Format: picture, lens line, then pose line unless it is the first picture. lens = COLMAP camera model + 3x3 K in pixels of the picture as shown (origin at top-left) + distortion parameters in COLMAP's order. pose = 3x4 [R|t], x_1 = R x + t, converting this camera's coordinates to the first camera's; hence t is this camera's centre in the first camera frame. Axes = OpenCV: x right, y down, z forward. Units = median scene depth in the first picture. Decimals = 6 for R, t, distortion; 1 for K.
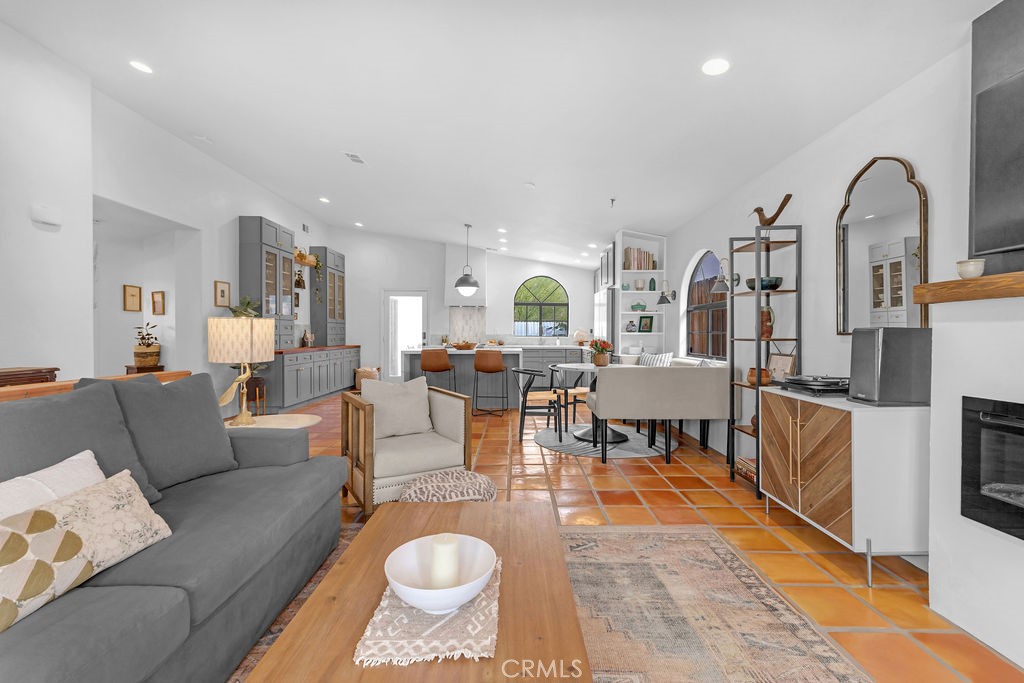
lens RADIAL K [[440.0, 0, 514.3], [0, 440.0, 339.9], [0, 0, 1]] dist [0.013121, -0.003575]
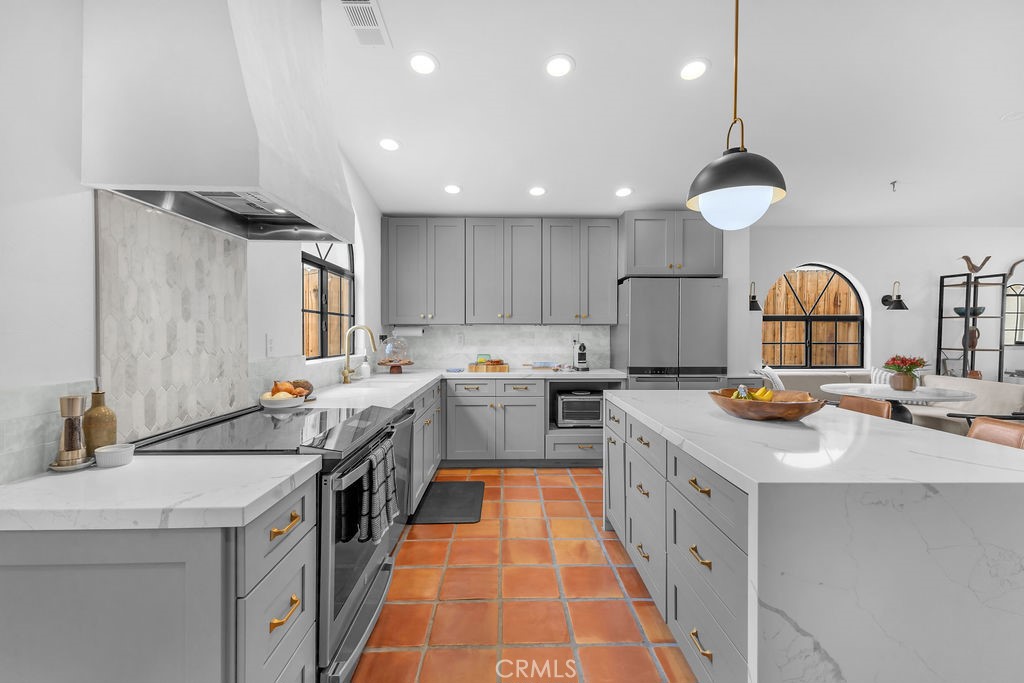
lens RADIAL K [[440.0, 0, 514.5], [0, 440.0, 339.5], [0, 0, 1]] dist [0.013121, -0.003575]
pose [[-0.022008, -0.016222, 0.999626, -0.594345], [0.012836, 0.999781, 0.016507, -0.053193], [-0.999675, 0.013194, -0.021795, 1.756490]]
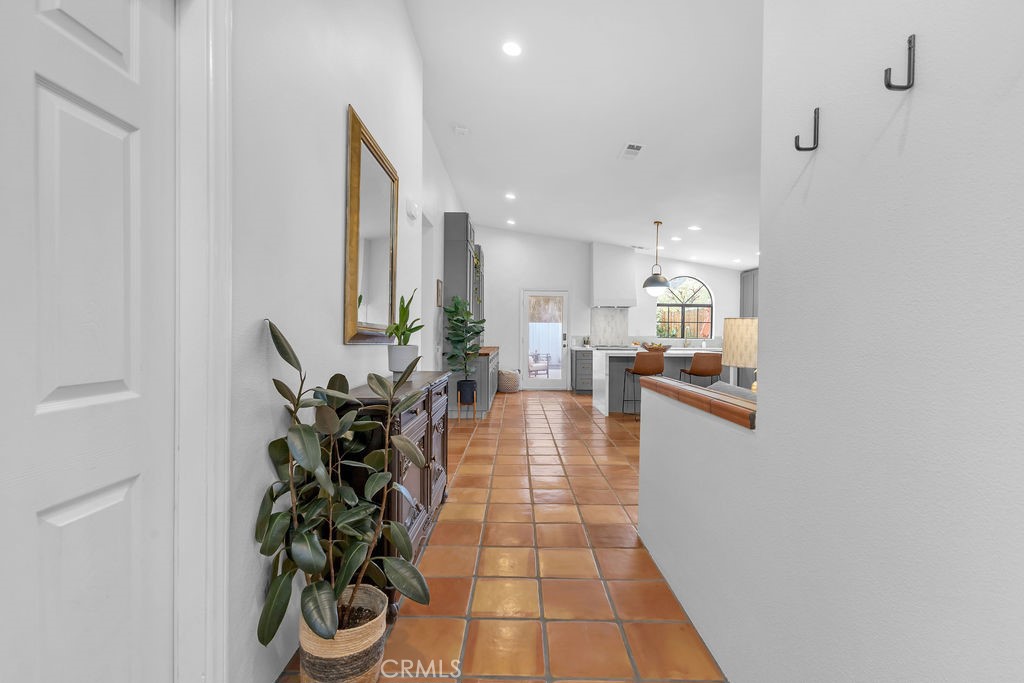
lens RADIAL K [[440.0, 0, 513.0], [0, 440.0, 337.6], [0, 0, 1]] dist [0.013121, -0.003575]
pose [[0.999988, 0.004120, -0.002572, -0.639858], [-0.004139, 0.999965, -0.007308, -0.001853], [0.002542, 0.007318, 0.999970, 0.055565]]
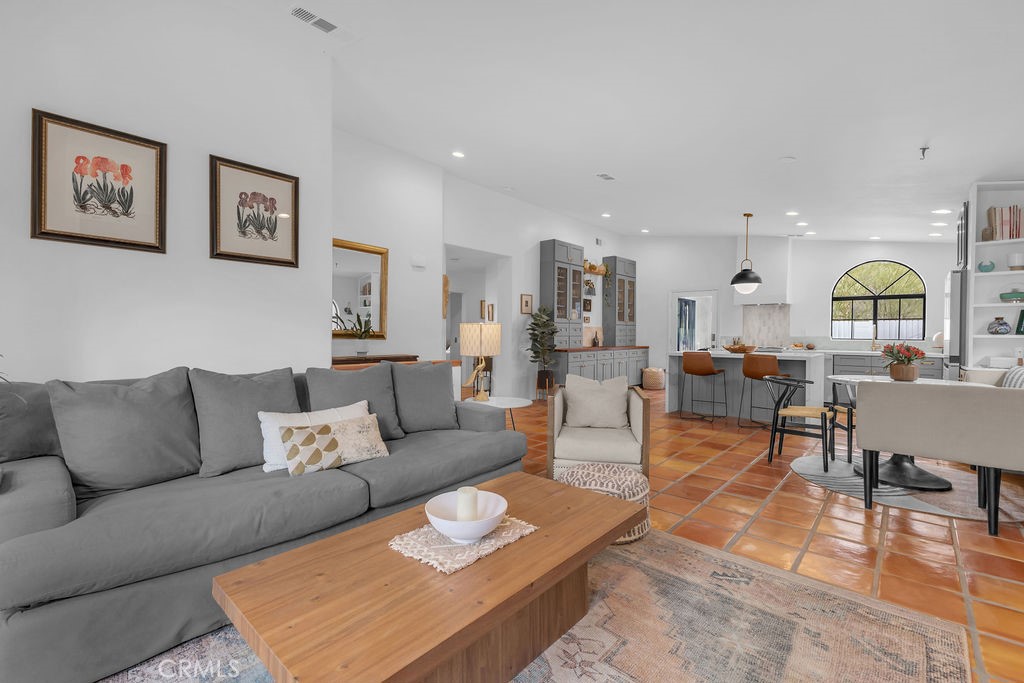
lens RADIAL K [[440.0, 0, 514.0], [0, 440.0, 339.1], [0, 0, 1]] dist [0.013121, -0.003575]
pose [[0.745490, 0.010166, -0.666440, 0.215548], [-0.013426, 0.999910, 0.000234, -0.001569], [0.666382, 0.008773, 0.745559, 0.025240]]
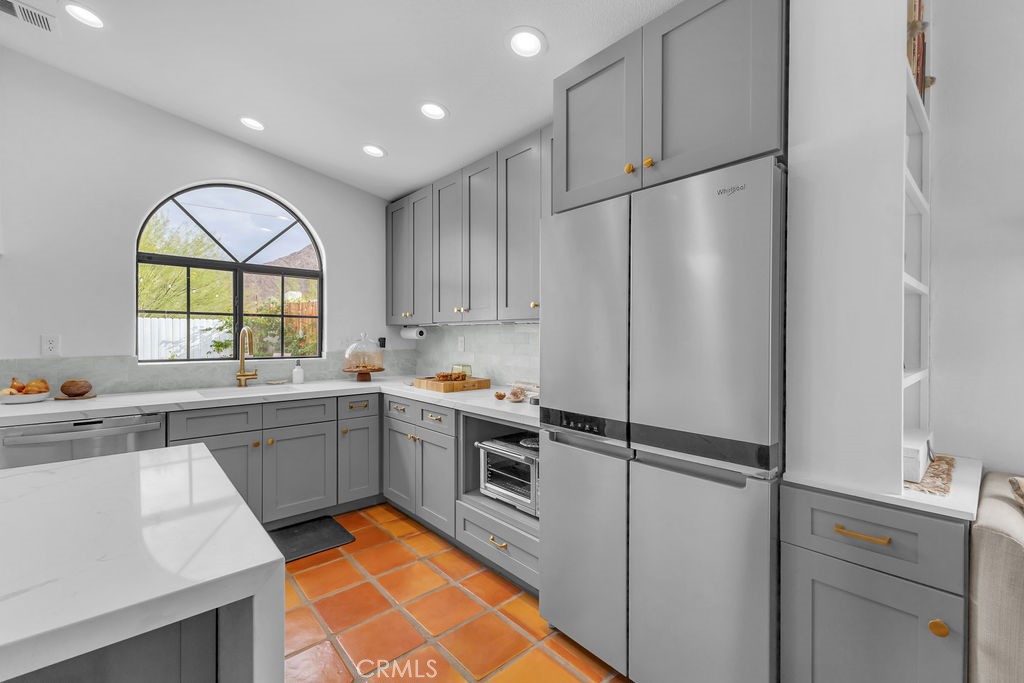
lens RADIAL K [[440.0, 0, 514.1], [0, 440.0, 338.4], [0, 0, 1]] dist [0.013121, -0.003575]
pose [[0.748427, -0.005250, 0.663196, -0.018109], [0.008213, 0.999965, -0.001352, -0.045473], [-0.663166, 0.006459, 0.748444, 1.214769]]
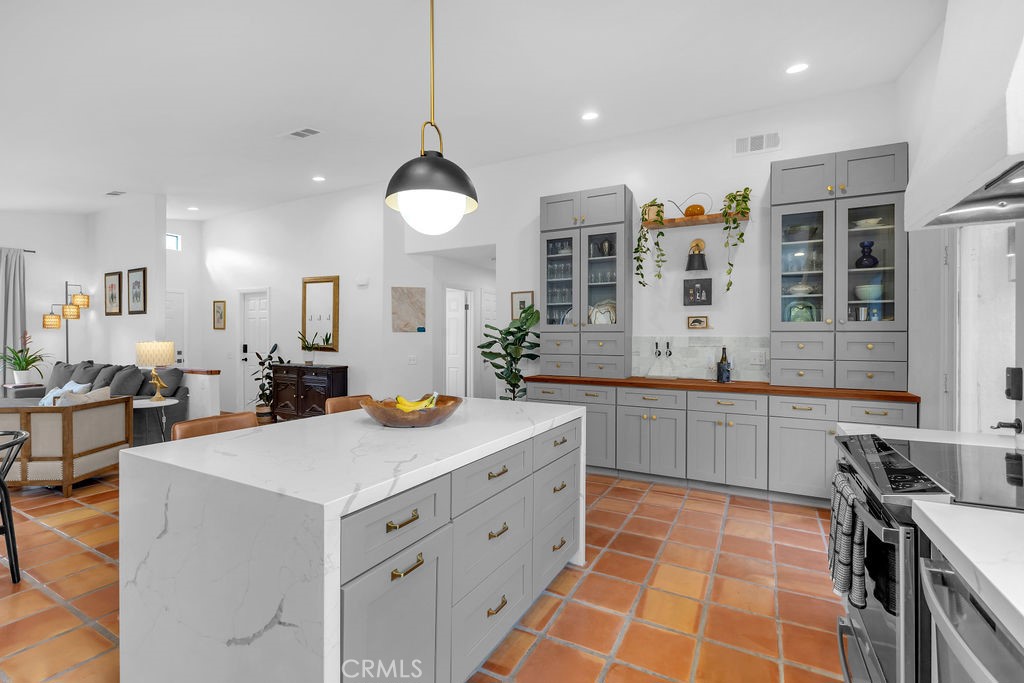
lens RADIAL K [[440.0, 0, 509.3], [0, 440.0, 340.6], [0, 0, 1]] dist [0.013121, -0.003575]
pose [[-0.478371, 0.007894, -0.878123, 0.166265], [-0.015712, 0.999723, 0.017546, -0.063197], [0.878017, 0.022190, -0.478114, 1.801021]]
